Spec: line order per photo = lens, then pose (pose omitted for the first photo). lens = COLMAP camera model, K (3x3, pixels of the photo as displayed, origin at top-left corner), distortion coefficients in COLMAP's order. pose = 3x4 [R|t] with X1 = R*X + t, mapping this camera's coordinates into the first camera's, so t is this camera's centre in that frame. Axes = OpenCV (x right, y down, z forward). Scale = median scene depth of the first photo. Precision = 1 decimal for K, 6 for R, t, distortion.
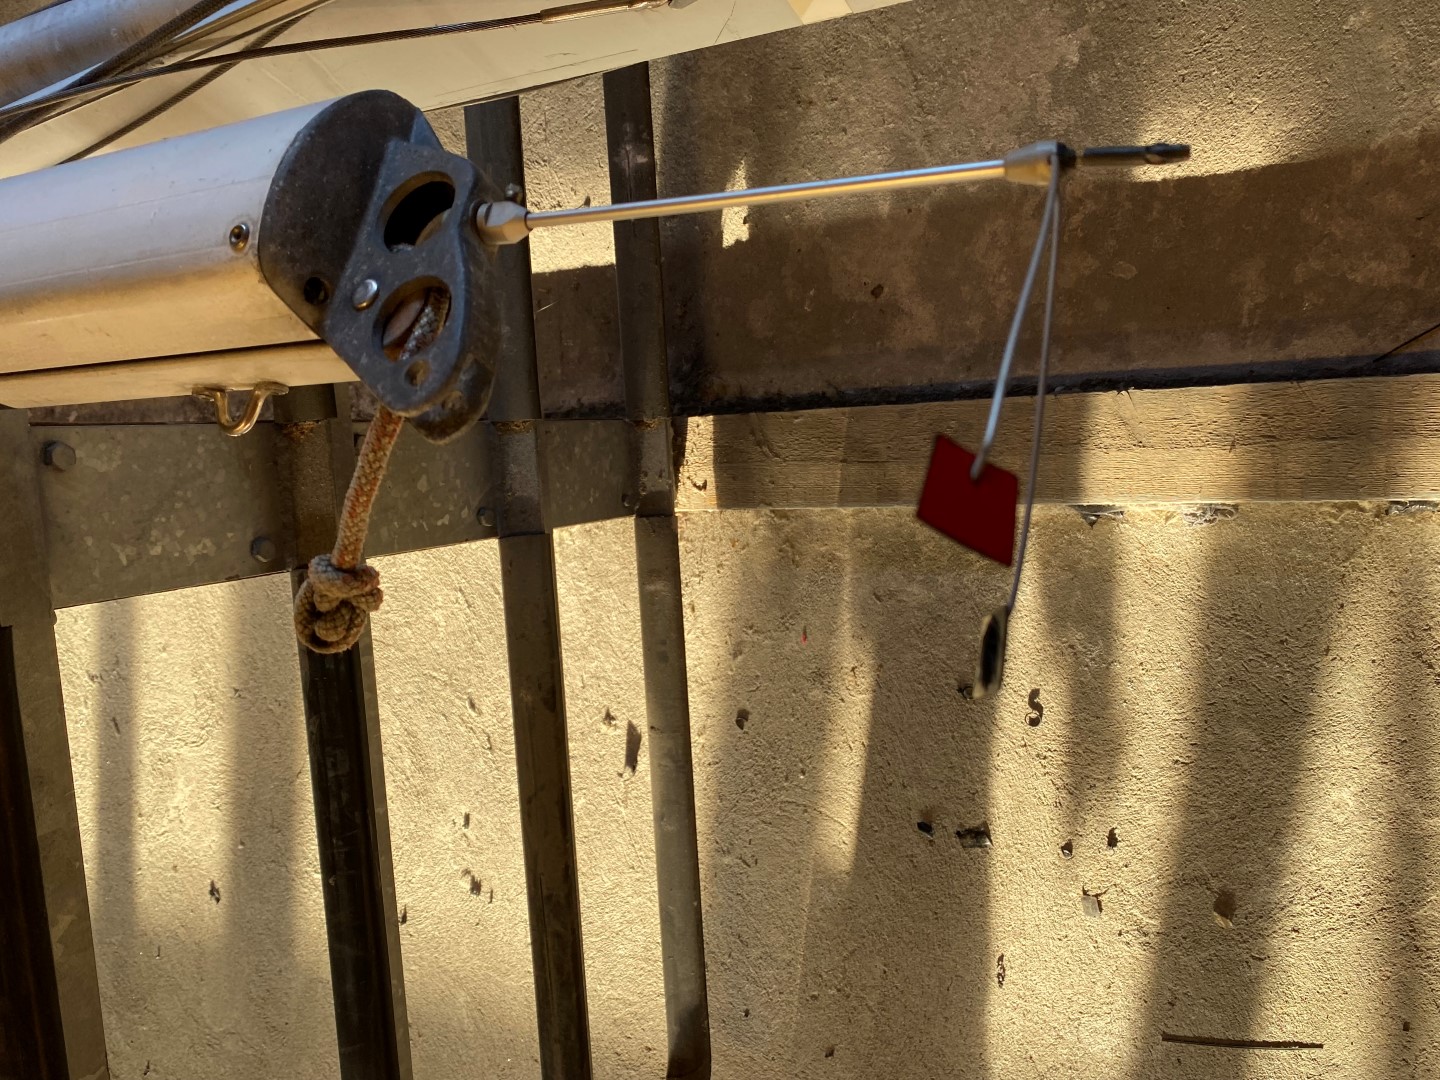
lens RADIAL K [[1089.6, 0, 717.9], [0, 1089.6, 545.0], [0, 0, 1]] dist [-0.003848, -0.002273]
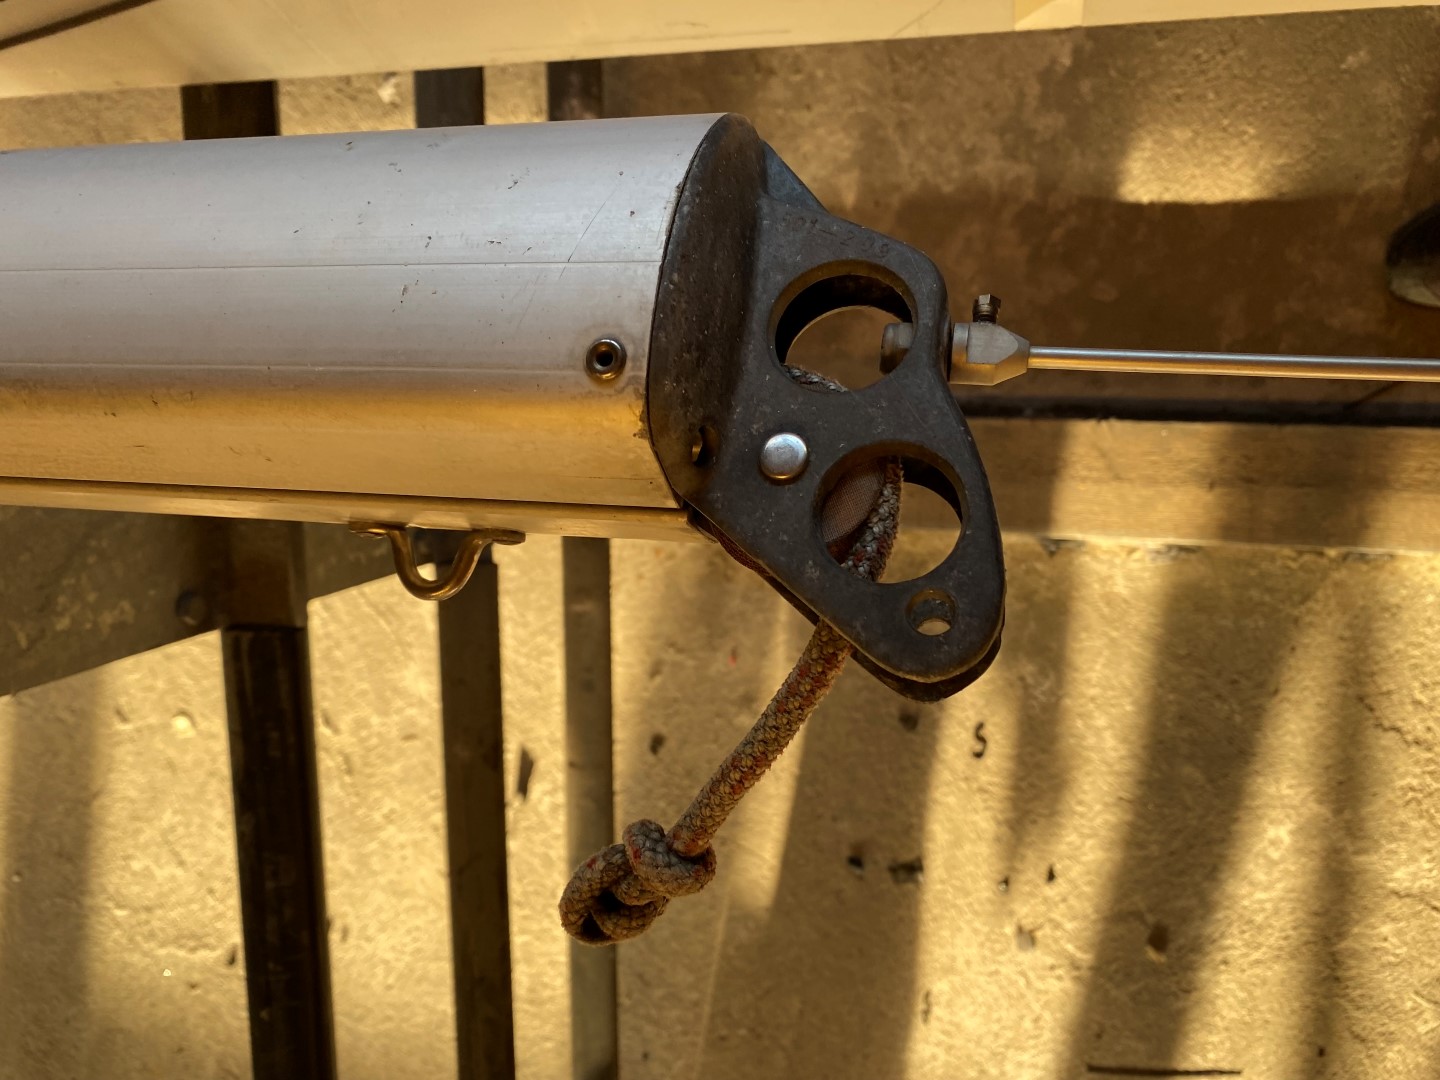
lens RADIAL K [[1106.4, 0, 720.0], [0, 1106.4, 540.0], [0, 0, 1]] dist [-0.002145, -0.010423]
pose [[0.977519, 0.027334, 0.209068, -0.150724], [-0.036795, 0.998461, 0.041500, -0.062862], [-0.207612, -0.048259, 0.977020, 0.111239]]
